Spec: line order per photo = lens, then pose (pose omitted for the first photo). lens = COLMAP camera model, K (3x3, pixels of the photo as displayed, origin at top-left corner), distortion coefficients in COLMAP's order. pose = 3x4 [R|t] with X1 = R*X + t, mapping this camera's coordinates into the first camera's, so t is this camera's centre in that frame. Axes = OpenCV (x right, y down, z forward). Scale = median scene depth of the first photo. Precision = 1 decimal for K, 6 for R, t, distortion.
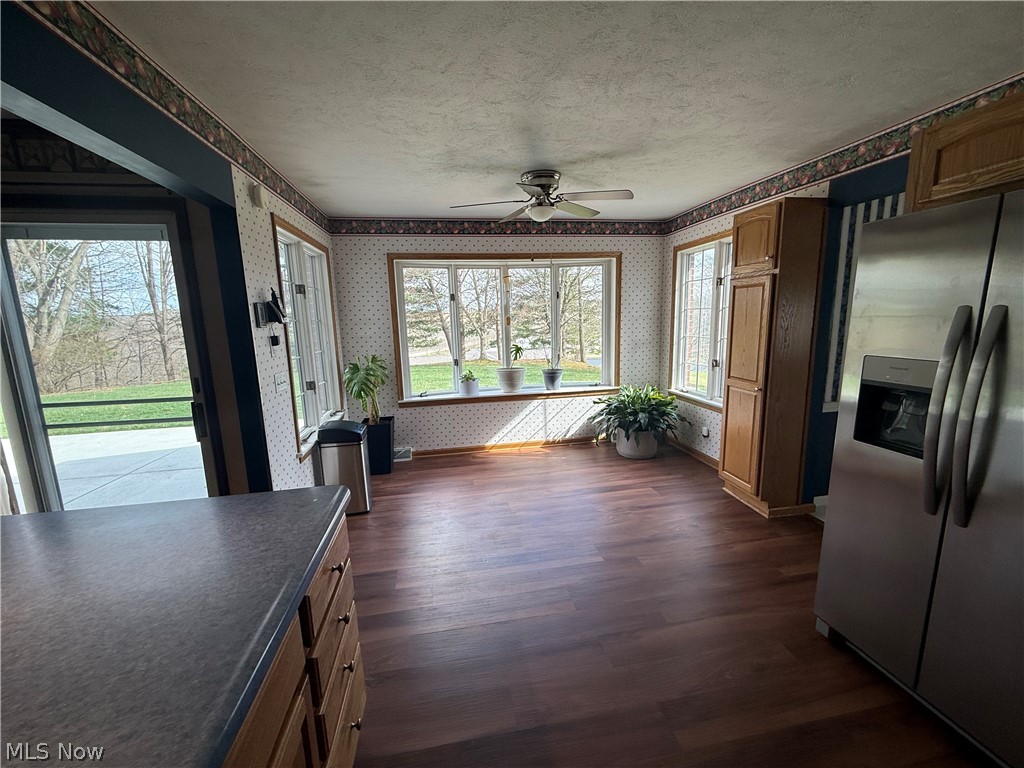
lens RADIAL K [[409.2, 0, 513.2], [0, 409.2, 384.2], [0, 0, 1]] dist [0.000765, 0.000500]
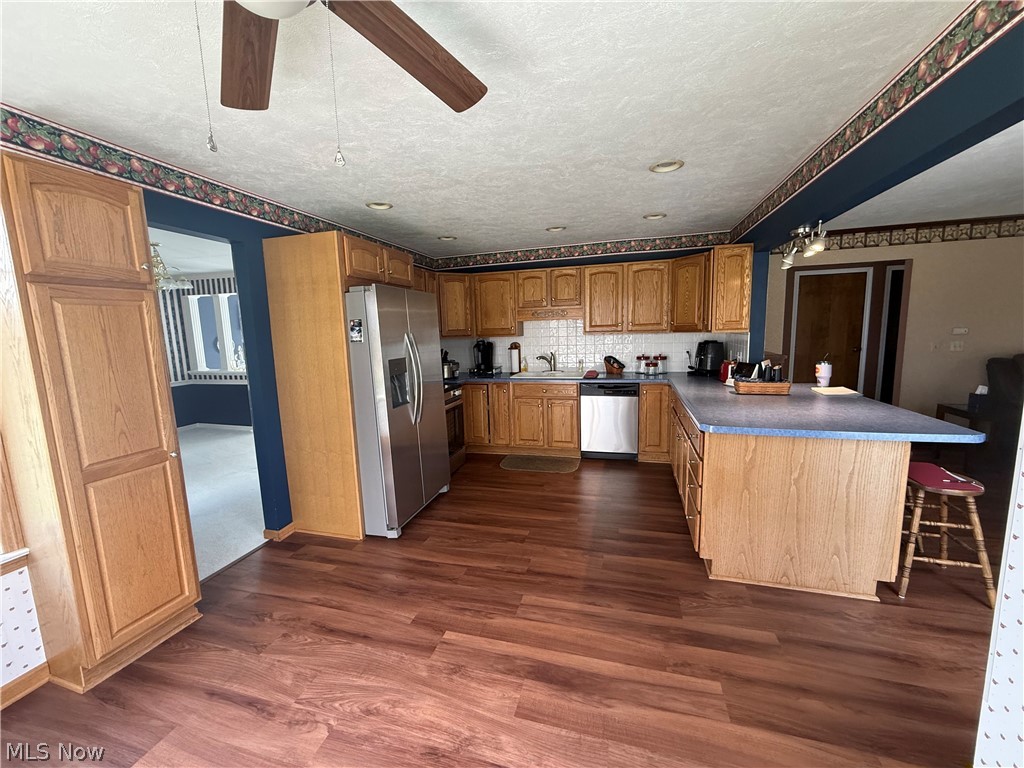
lens RADIAL K [[409.2, 0, 510.2], [0, 409.2, 384.2], [0, 0, 1]] dist [0.000765, 0.000500]
pose [[-0.892817, -0.005974, 0.450380, -0.231051], [0.128380, 0.955062, 0.267163, -0.219208], [-0.431737, 0.296347, -0.851928, 1.335335]]
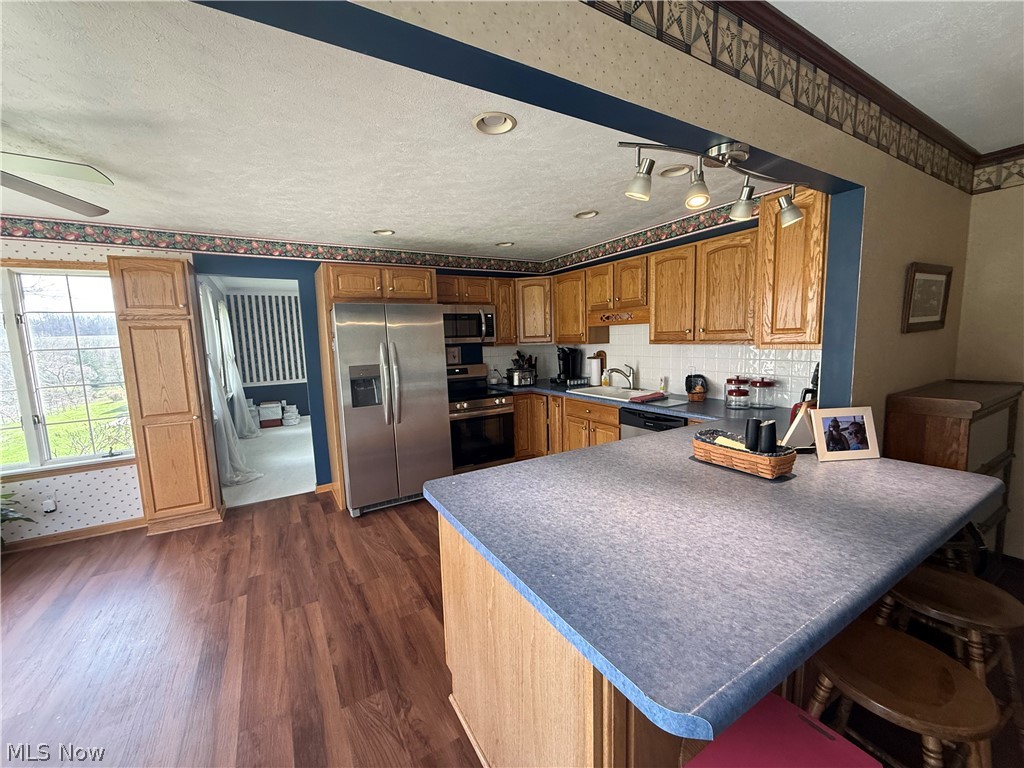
lens RADIAL K [[409.2, 0, 506.1], [0, 409.2, 383.4], [0, 0, 1]] dist [0.000765, 0.000500]
pose [[-0.342495, -0.069859, 0.936919, -0.791071], [0.196065, 0.969961, 0.143995, -0.076605], [-0.918834, 0.233015, -0.318510, 0.551650]]
